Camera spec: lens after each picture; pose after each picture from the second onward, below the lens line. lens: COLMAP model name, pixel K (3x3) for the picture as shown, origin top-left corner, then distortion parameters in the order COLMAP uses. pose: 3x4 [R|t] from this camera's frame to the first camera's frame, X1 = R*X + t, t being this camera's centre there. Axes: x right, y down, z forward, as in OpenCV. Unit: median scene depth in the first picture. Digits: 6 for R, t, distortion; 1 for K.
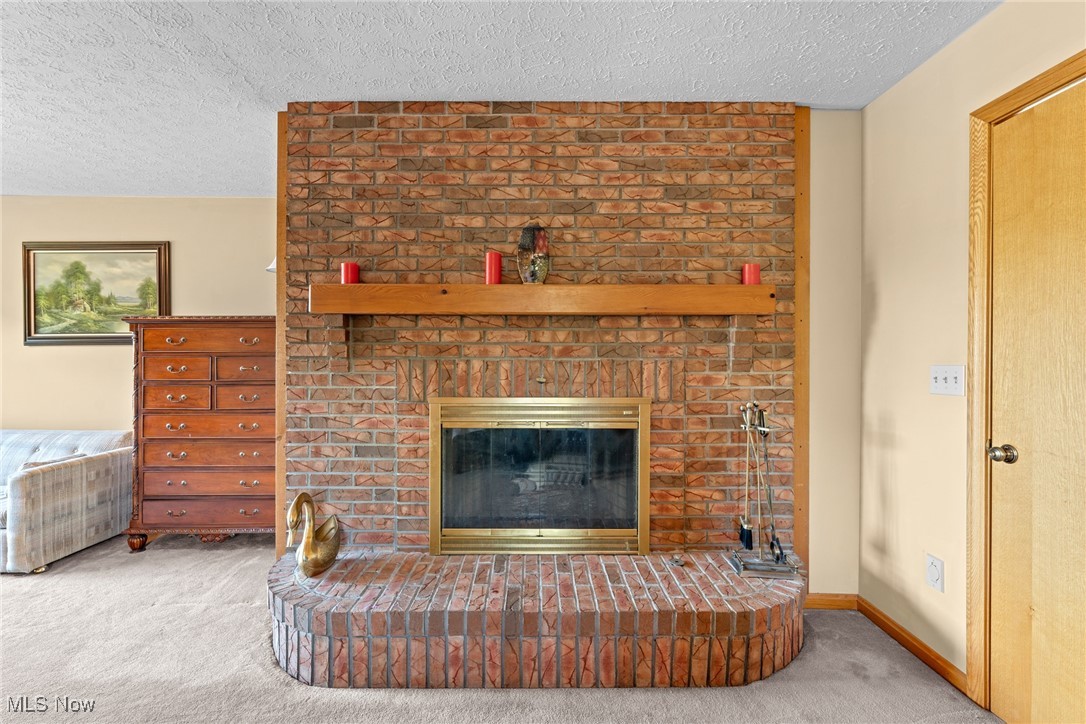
lens RADIAL K [[482.6, 0, 543.0], [0, 482.6, 362.0], [0, 0, 1]] dist [0.000024, -0.000418]
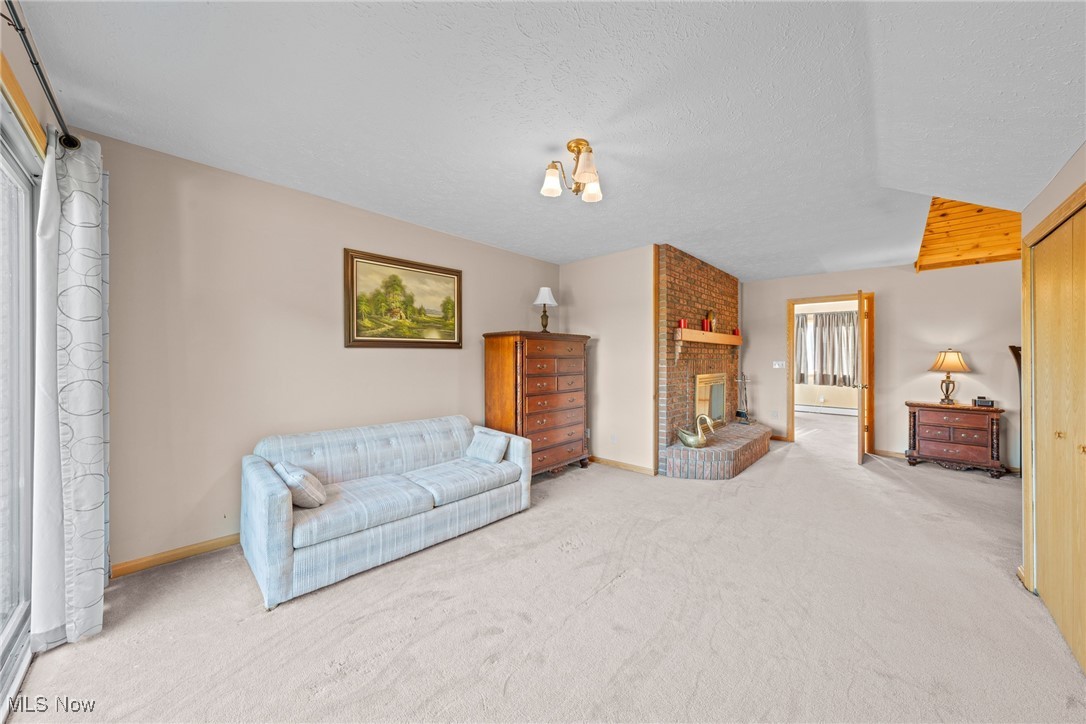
lens RADIAL K [[367.9, 0, 543.0], [0, 367.9, 362.0], [0, 0, 1]] dist [-0.000333, -0.000009]
pose [[0.699569, -0.006526, 0.714536, -1.343041], [0.006525, 0.999975, 0.002744, -0.002209], [-0.714536, 0.002743, 0.699594, 0.140341]]
